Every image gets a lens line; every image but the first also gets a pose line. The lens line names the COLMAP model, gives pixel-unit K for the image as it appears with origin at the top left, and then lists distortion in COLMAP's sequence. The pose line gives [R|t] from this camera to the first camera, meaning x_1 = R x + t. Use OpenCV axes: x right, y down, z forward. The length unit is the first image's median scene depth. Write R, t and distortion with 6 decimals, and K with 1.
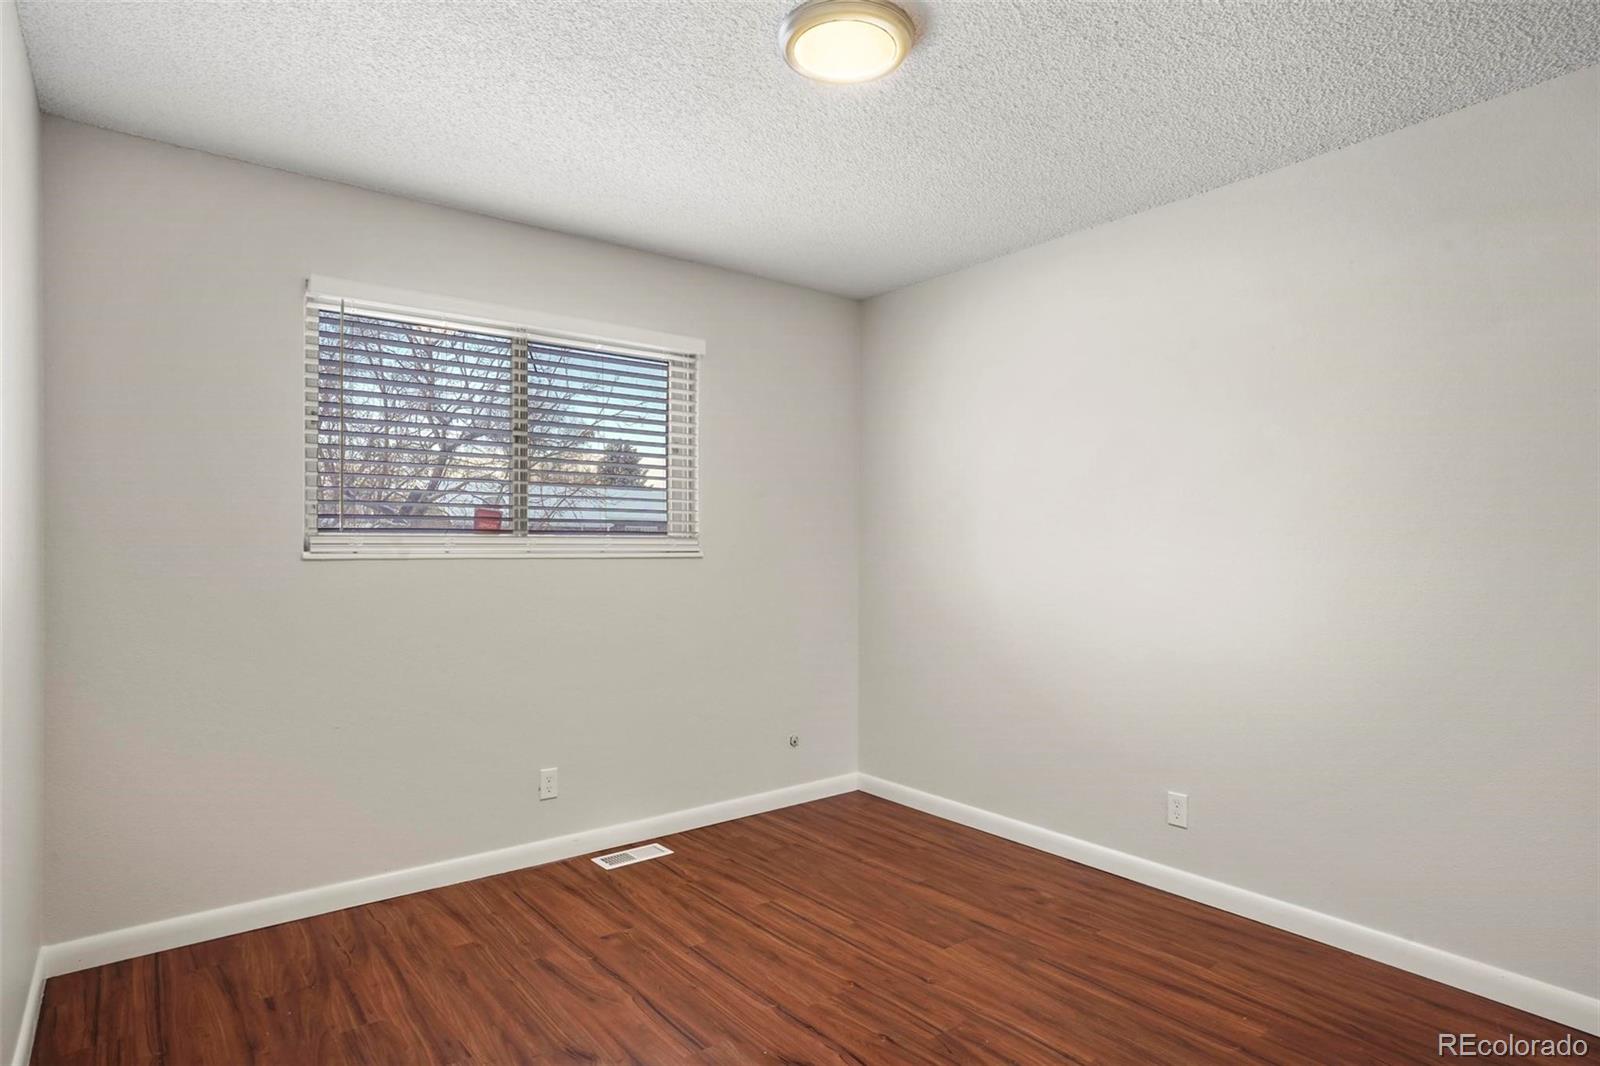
lens RADIAL K [[882.5, 0, 798.6], [0, 882.5, 539.4], [0, 0, 1]] dist [-0.044777, 0.024679]
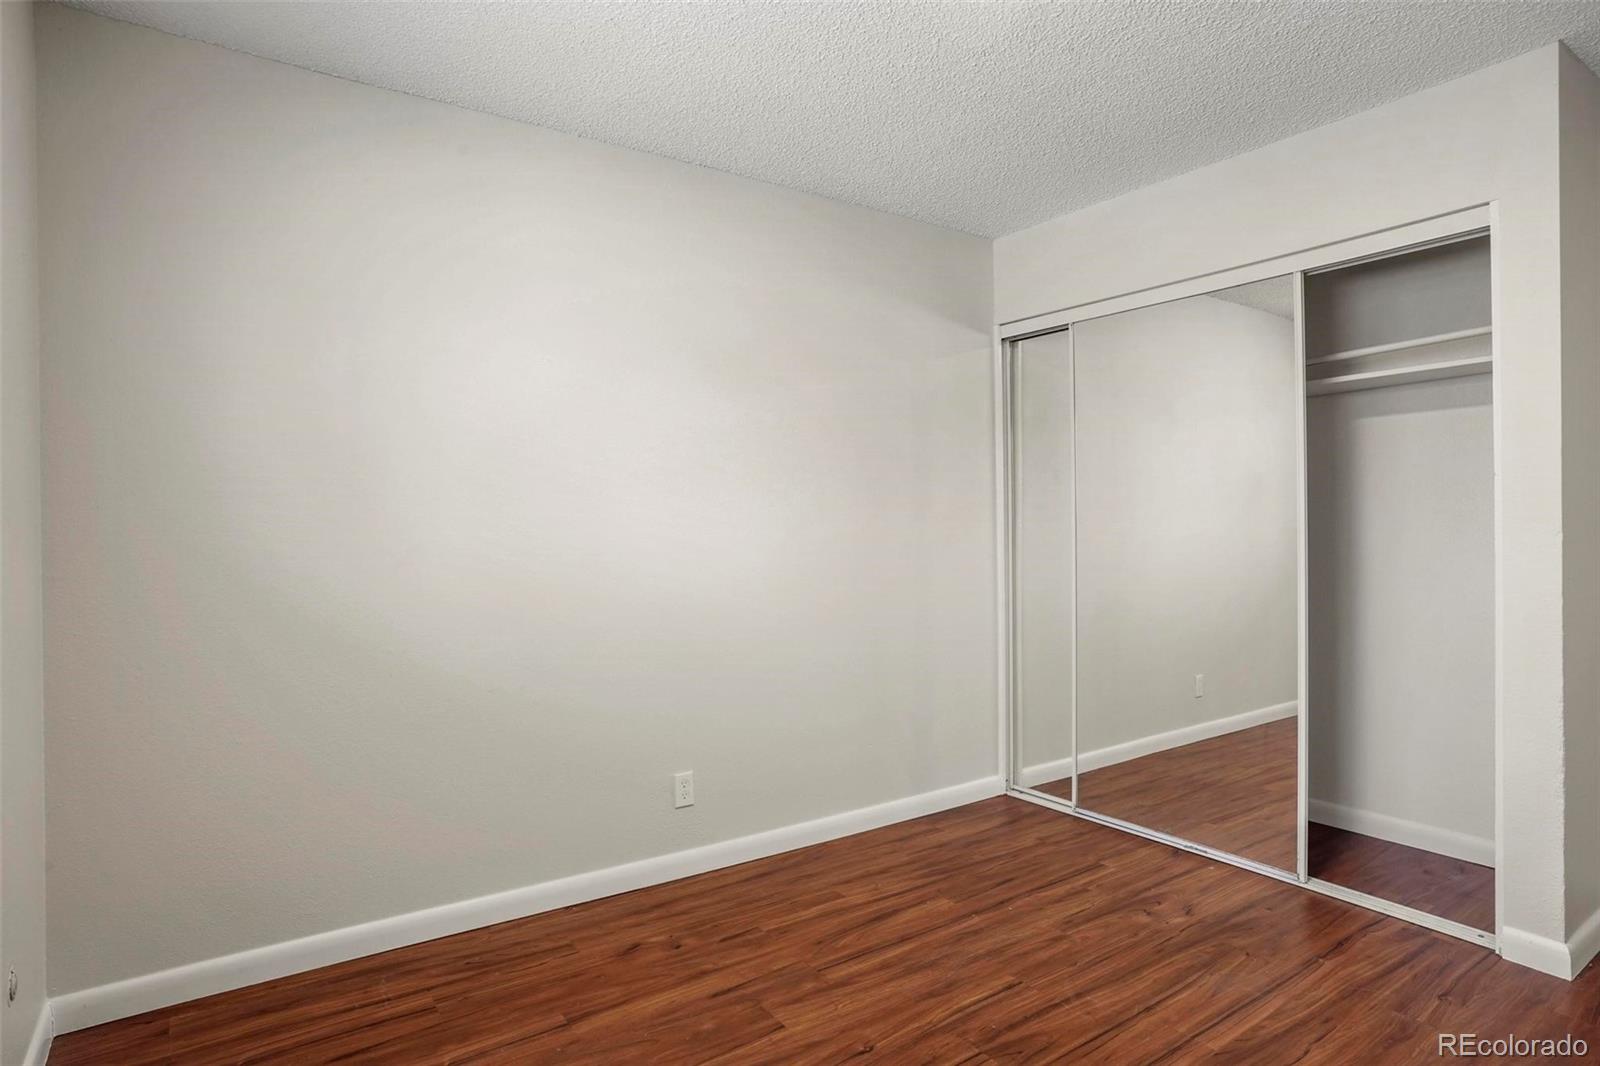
lens RADIAL K [[882.5, 0, 792.6], [0, 882.5, 505.0], [0, 0, 1]] dist [-0.044777, 0.024679]
pose [[0.043823, 0.024938, 0.998728, -0.613835], [-0.005004, 0.999681, -0.024742, 0.018296], [-0.999027, -0.003913, 0.043934, 0.941658]]
